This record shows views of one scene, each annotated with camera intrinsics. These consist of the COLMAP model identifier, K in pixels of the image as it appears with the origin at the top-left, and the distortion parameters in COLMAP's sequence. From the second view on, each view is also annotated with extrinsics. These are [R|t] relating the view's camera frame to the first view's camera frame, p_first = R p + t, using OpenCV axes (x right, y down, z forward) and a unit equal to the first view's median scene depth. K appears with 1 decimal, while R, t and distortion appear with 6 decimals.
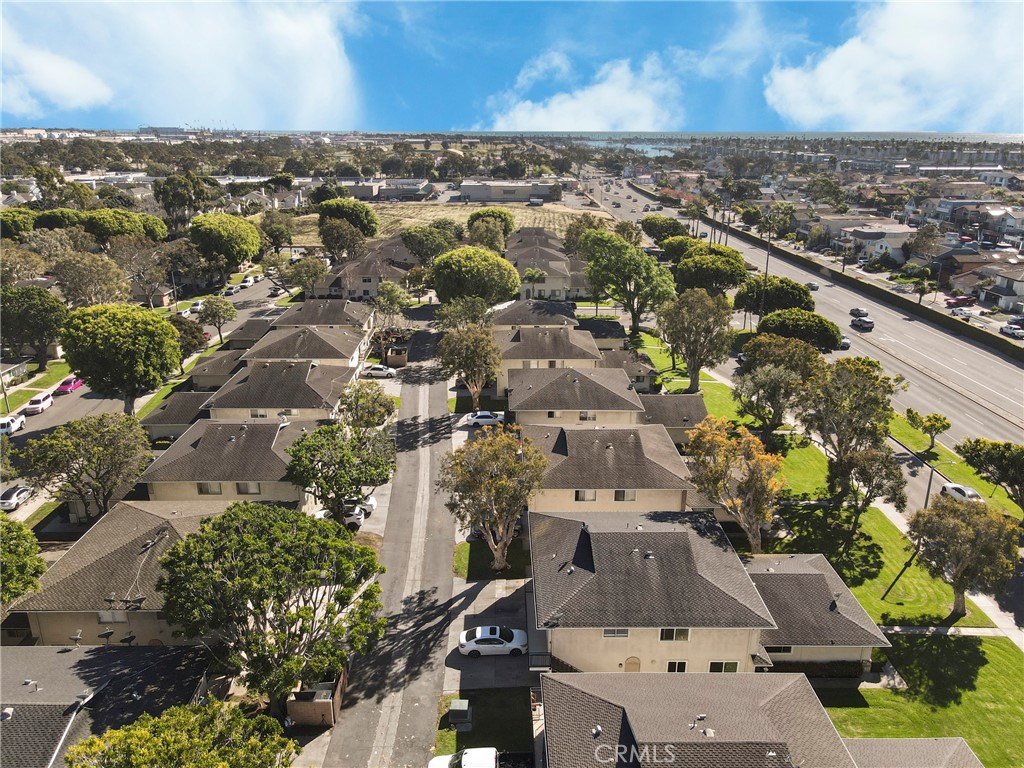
lens RADIAL K [[745.4, 0, 512.2], [0, 745.4, 386.0], [0, 0, 1]] dist [0.007992, 0.005708]
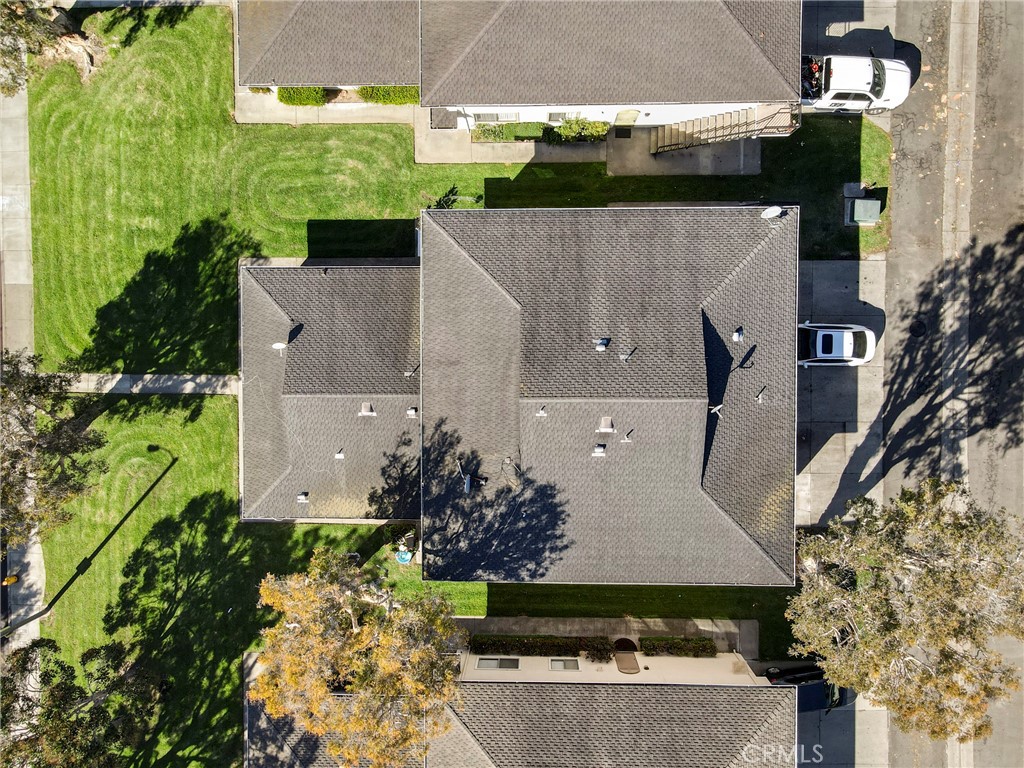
lens RADIAL K [[745.4, 0, 504.4], [0, 745.4, 387.7], [0, 0, 1]] dist [0.007992, 0.005708]
pose [[-0.999510, -0.015015, 0.027447, 0.220748], [0.030964, -0.349223, 0.936528, -0.279942], [-0.004477, 0.936919, 0.349517, 0.772164]]
